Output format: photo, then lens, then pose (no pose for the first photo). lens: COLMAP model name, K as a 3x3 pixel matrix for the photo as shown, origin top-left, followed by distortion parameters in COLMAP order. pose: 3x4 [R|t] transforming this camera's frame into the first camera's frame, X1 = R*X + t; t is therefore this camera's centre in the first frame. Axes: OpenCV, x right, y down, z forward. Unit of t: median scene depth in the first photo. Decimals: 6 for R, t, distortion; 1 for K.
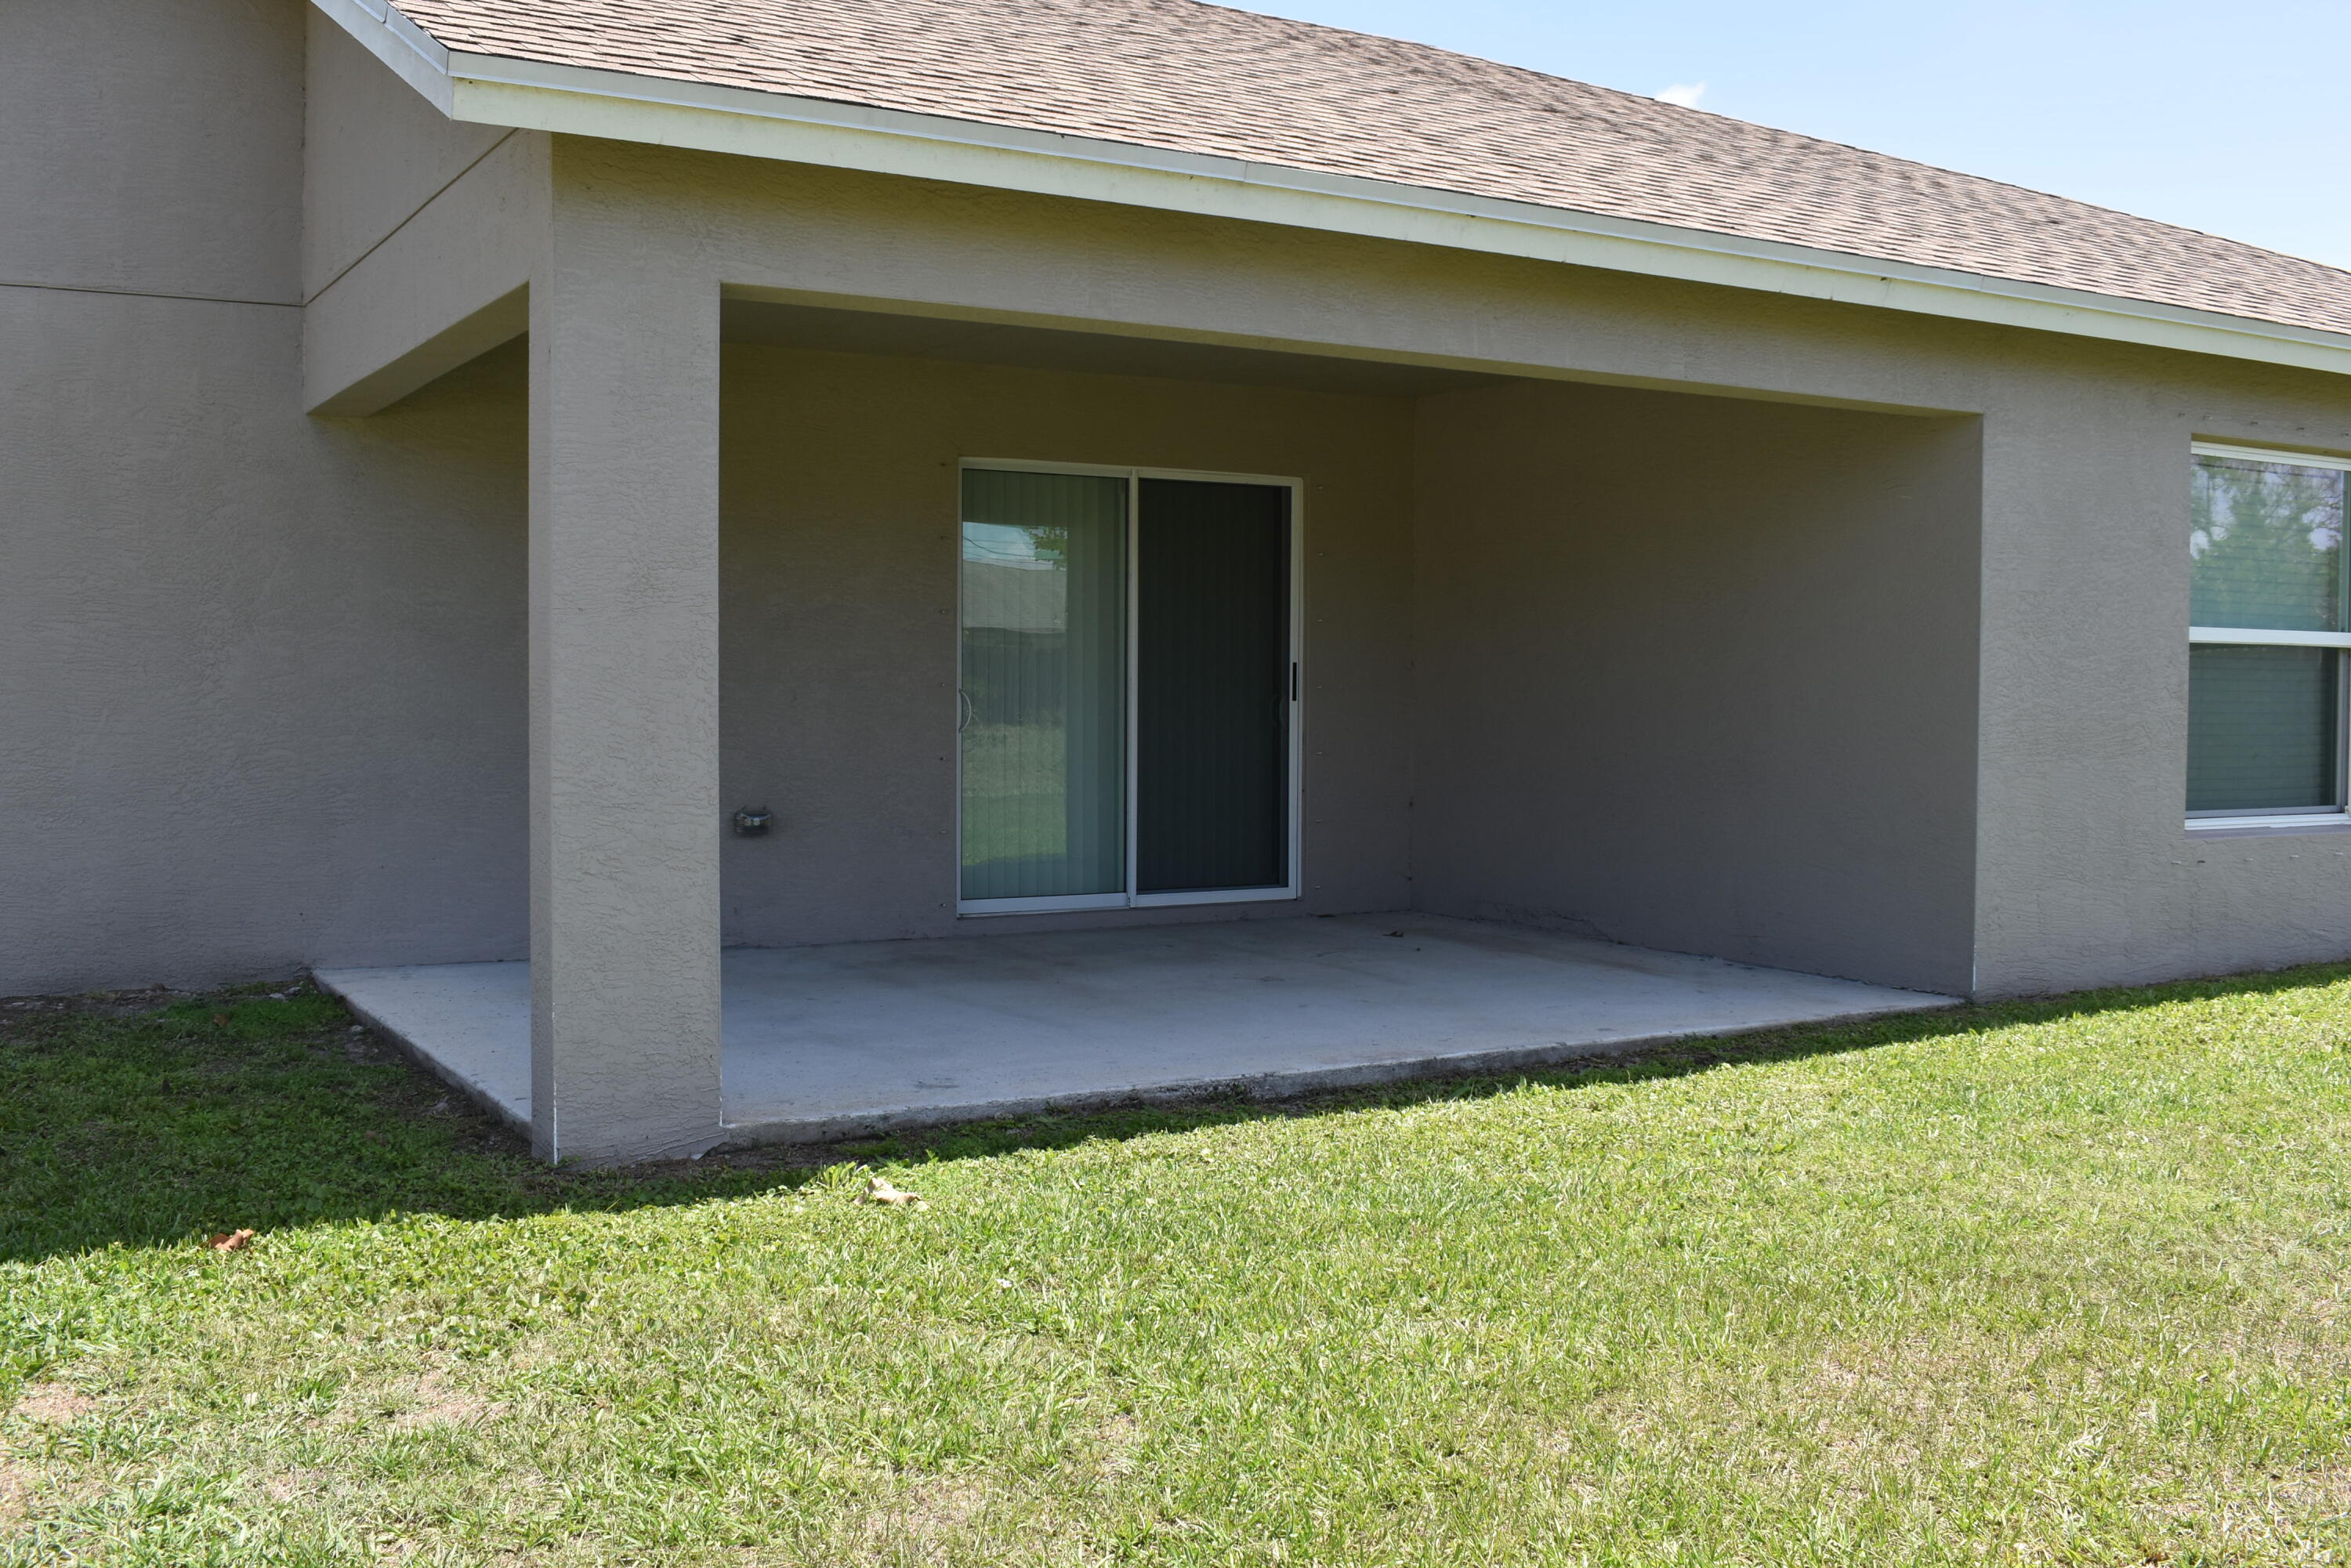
lens RADIAL K [[2278.0, 0, 1175.1], [0, 2278.0, 780.5], [0, 0, 1]] dist [-0.020950, 0.000000]
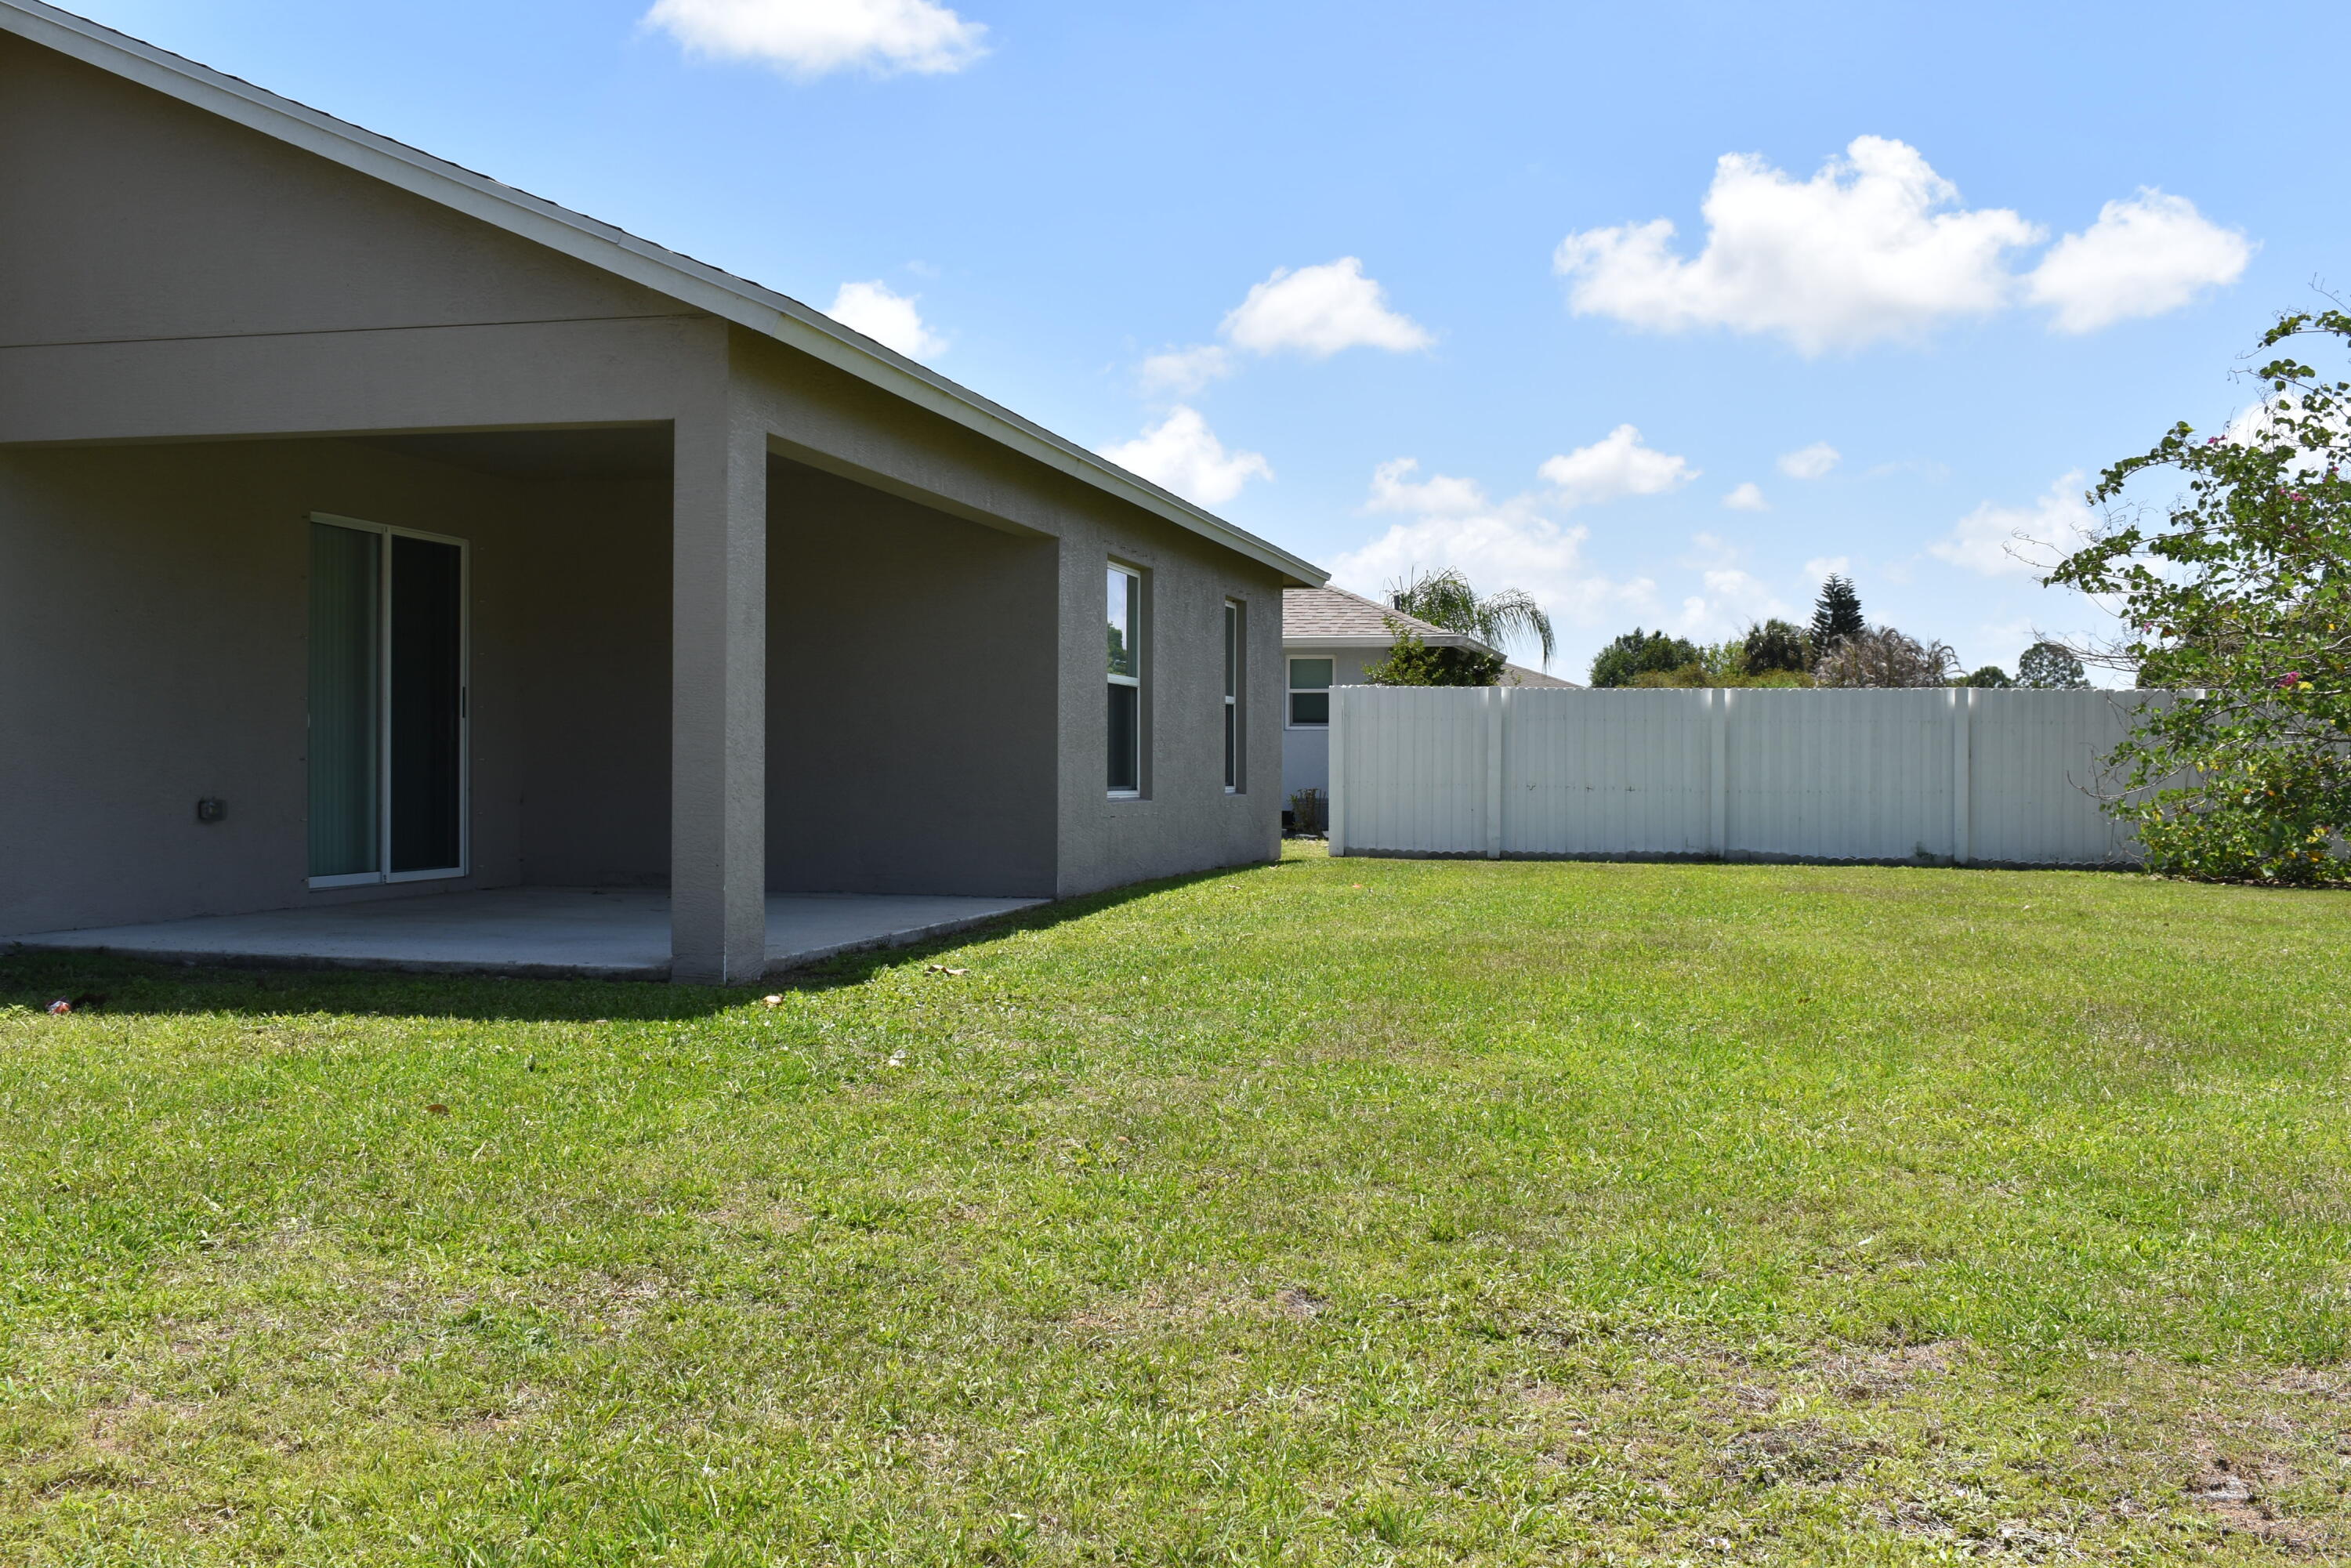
lens RADIAL K [[2516.4, 0, 1177.3], [0, 2516.4, 778.6], [0, 0, 1]] dist [-0.067320, 0.000000]
pose [[0.691412, -0.005830, 0.722437, -0.701751], [0.026575, 0.999496, -0.017369, 0.034406], [-0.721971, 0.031208, 0.691219, -0.241945]]
